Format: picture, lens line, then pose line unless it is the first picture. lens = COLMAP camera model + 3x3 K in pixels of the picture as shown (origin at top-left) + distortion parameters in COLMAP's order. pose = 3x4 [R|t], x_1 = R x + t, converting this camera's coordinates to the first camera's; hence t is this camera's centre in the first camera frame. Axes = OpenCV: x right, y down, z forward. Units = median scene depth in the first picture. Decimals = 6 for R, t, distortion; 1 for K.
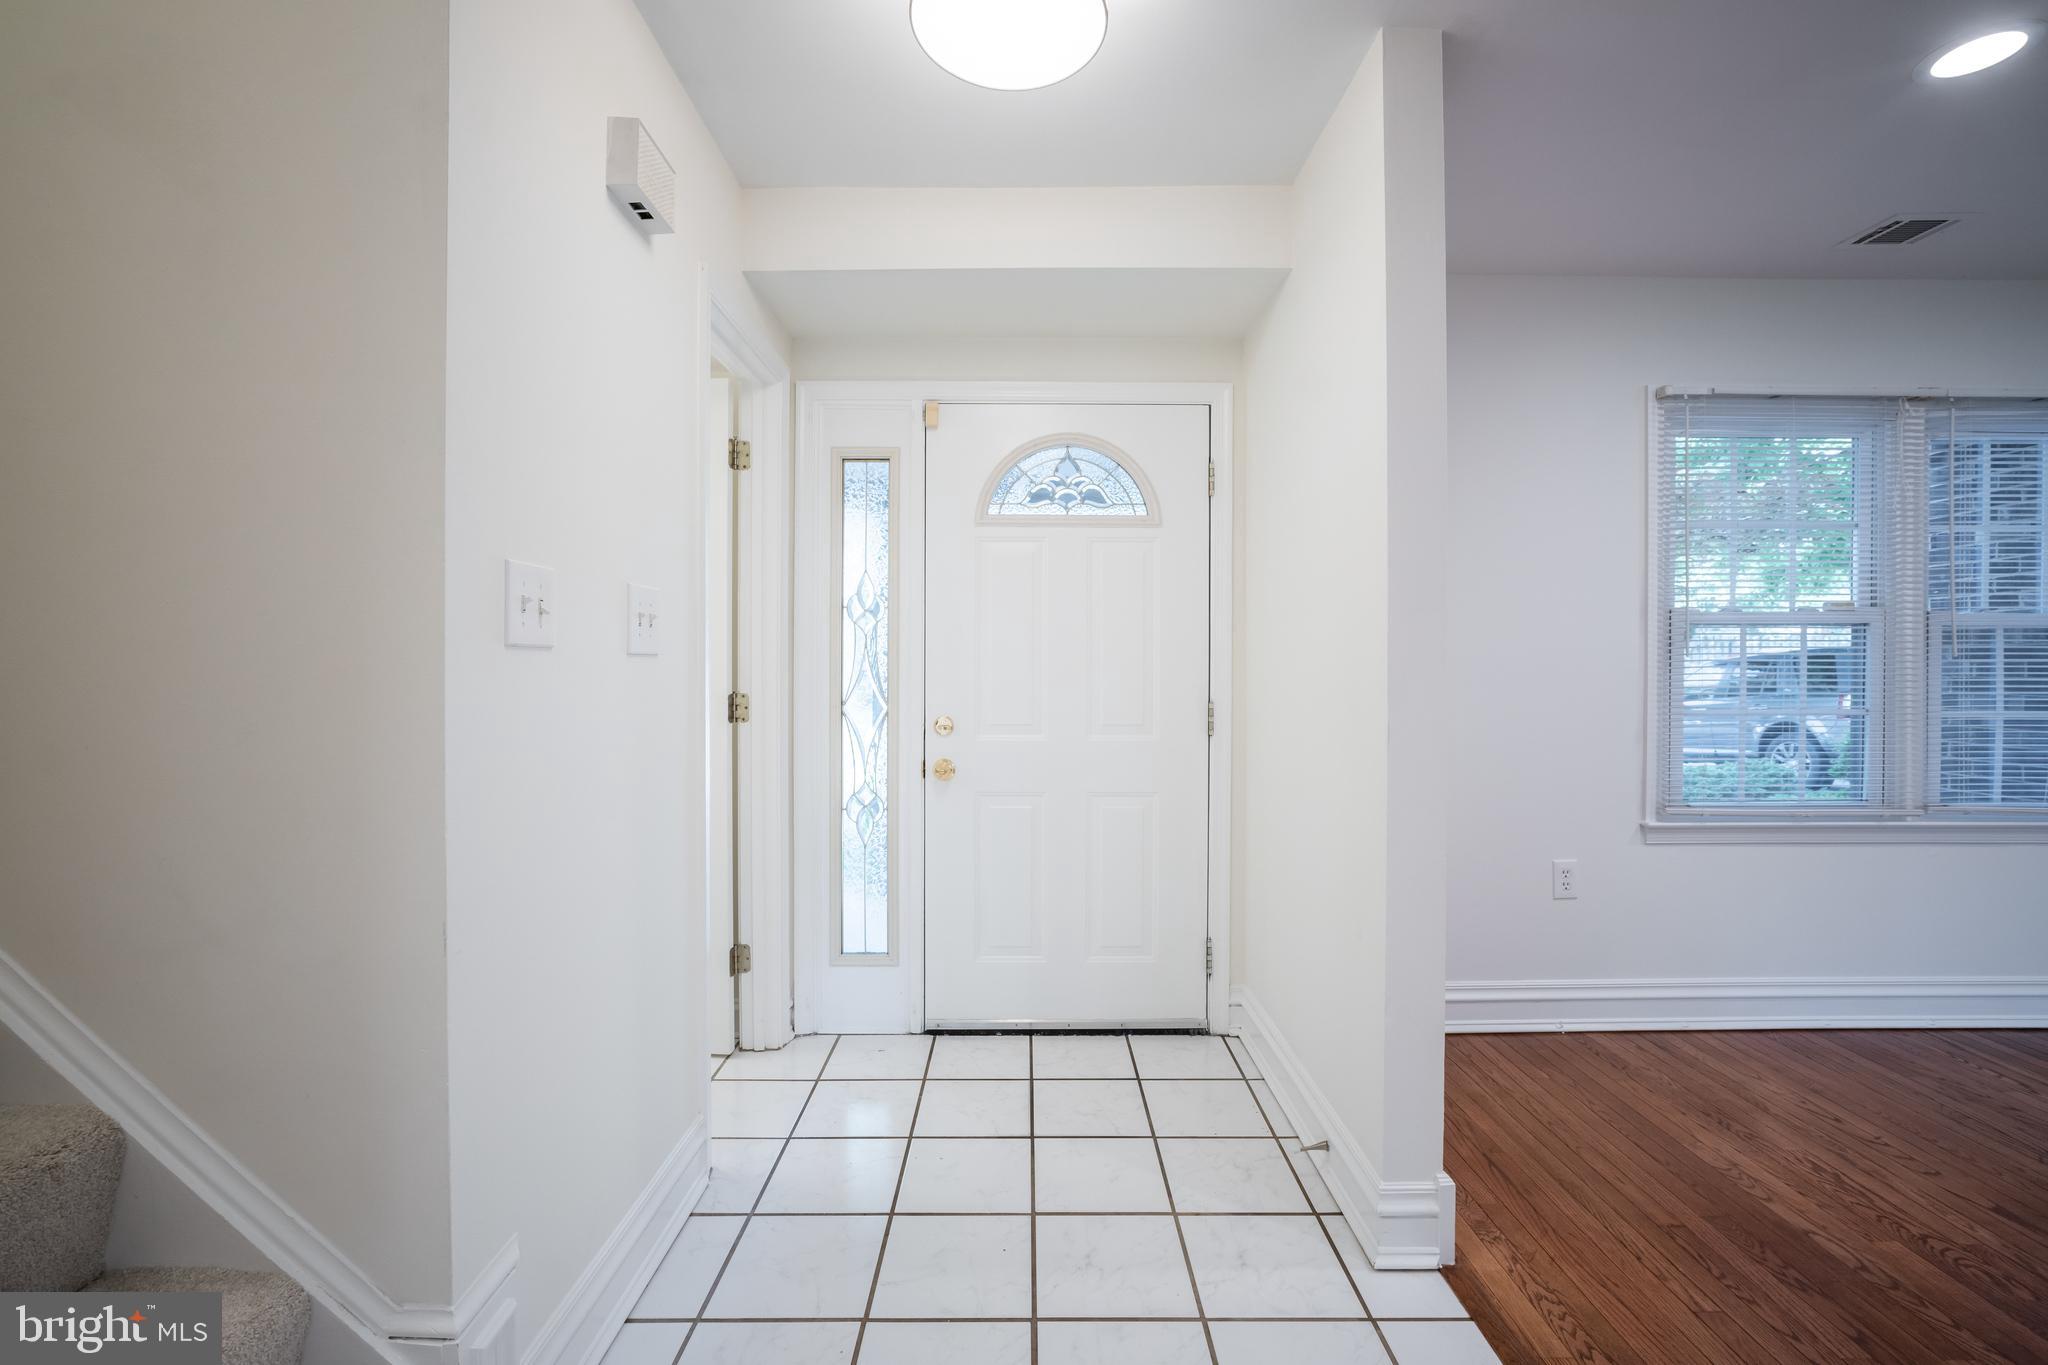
lens RADIAL K [[872.4, 0, 1018.9], [0, 872.4, 692.4], [0, 0, 1]] dist [-0.024622, 0.004195]
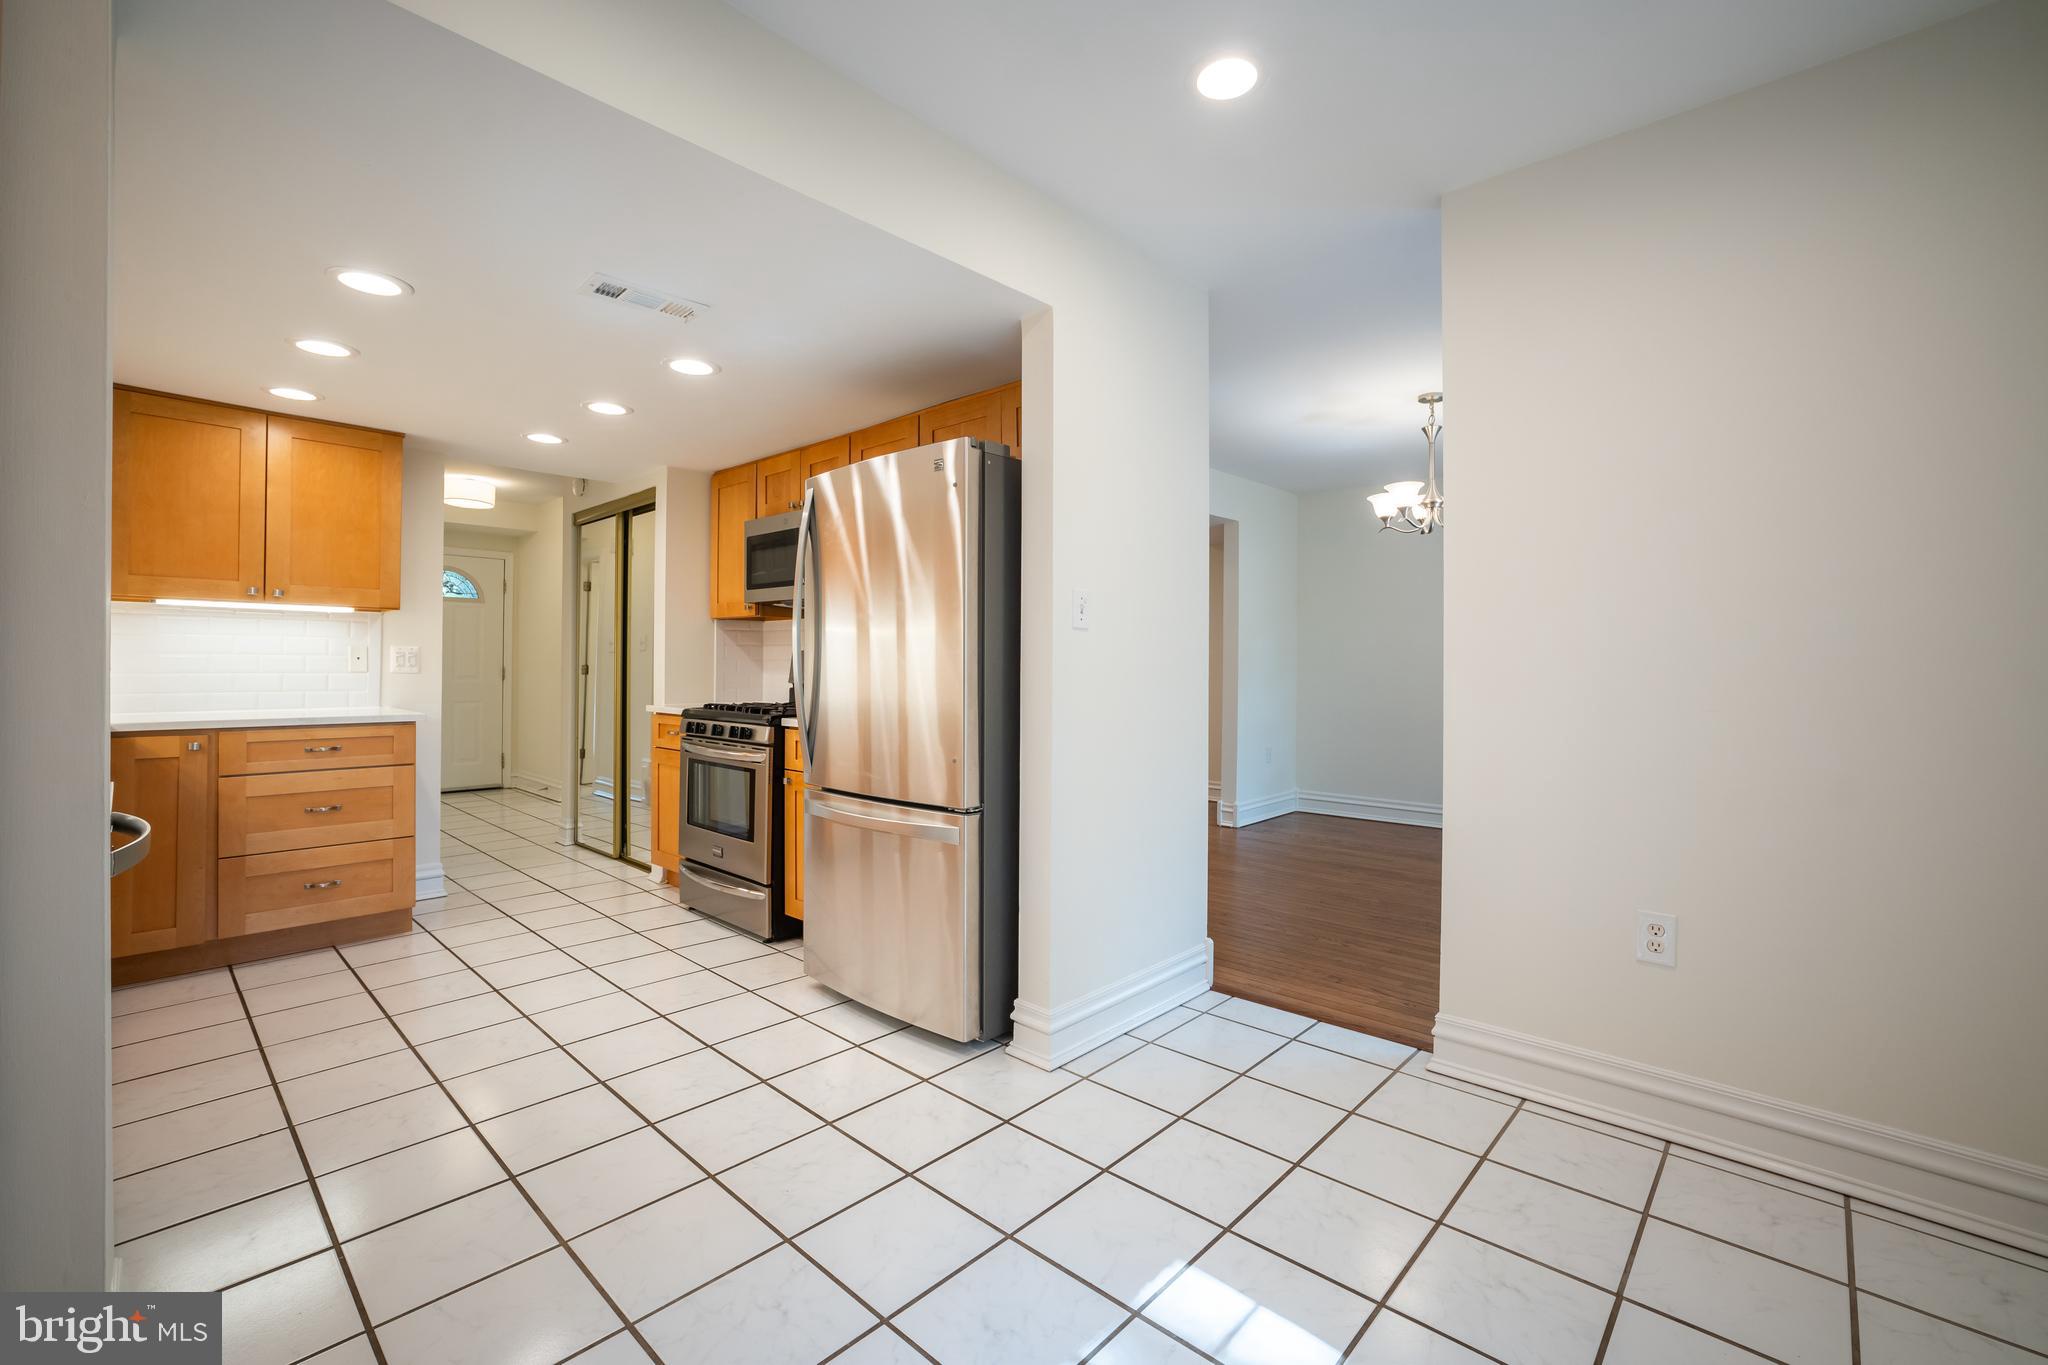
lens RADIAL K [[872.4, 0, 1033.5], [0, 872.4, 669.6], [0, 0, 1]] dist [-0.024622, 0.004195]
pose [[0.677743, 0.002026, 0.735296, -0.648820], [-0.008803, 0.999947, 0.005358, -0.012388], [-0.735246, -0.010104, 0.677725, -2.064238]]
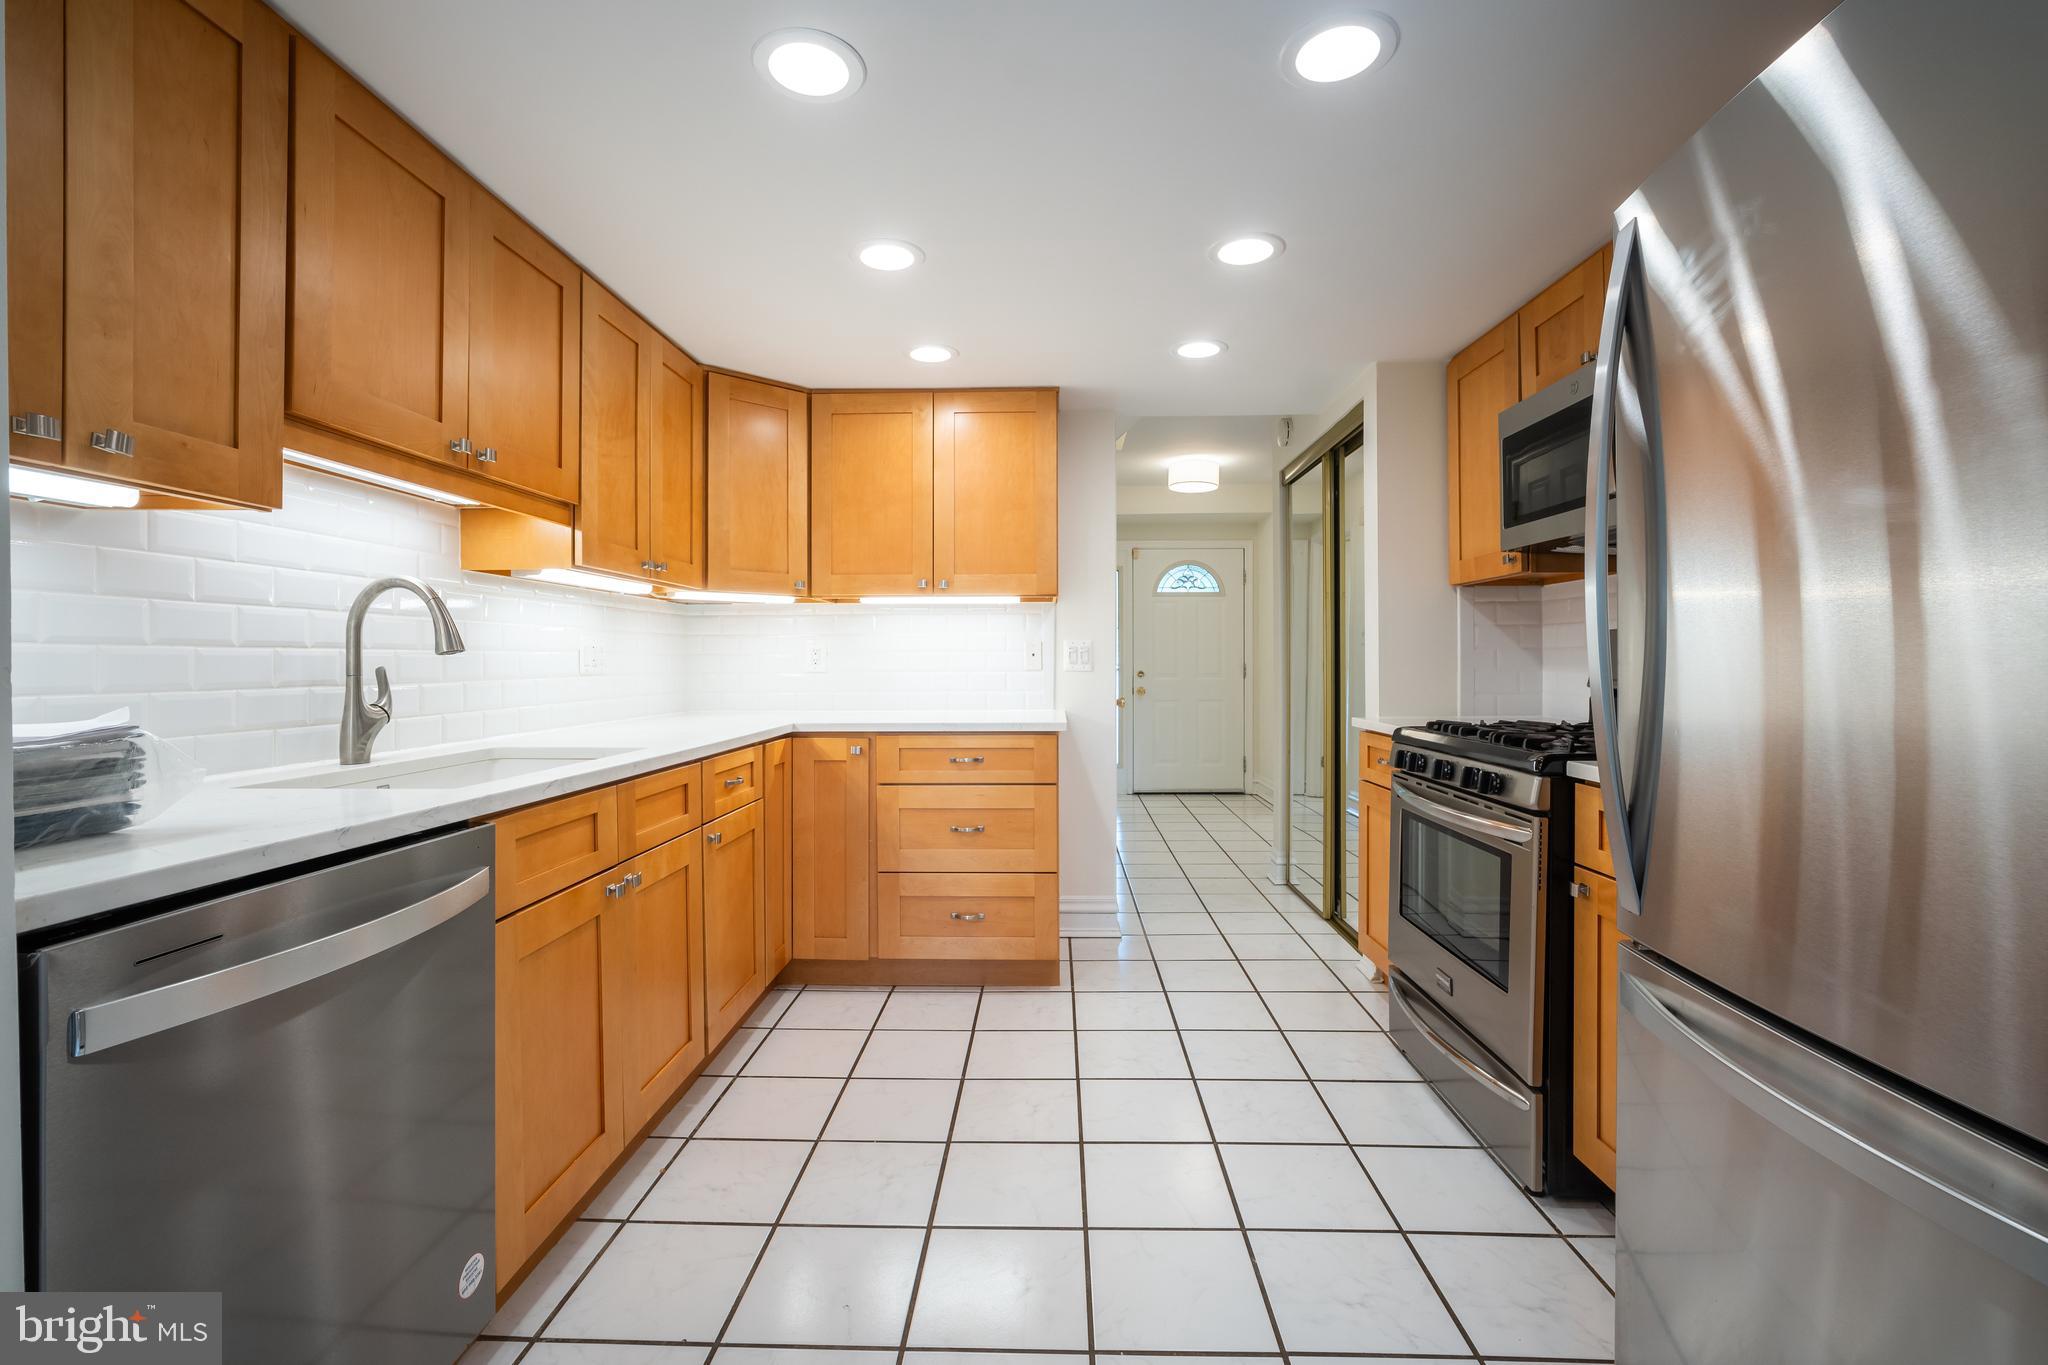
lens RADIAL K [[872.4, 0, 1021.2], [0, 872.4, 665.3], [0, 0, 1]] dist [-0.024622, 0.004195]
pose [[0.999313, -0.004830, -0.036754, -0.342371], [0.005079, 0.999965, 0.006688, -0.007232], [0.036721, -0.006870, 0.999302, -1.584571]]
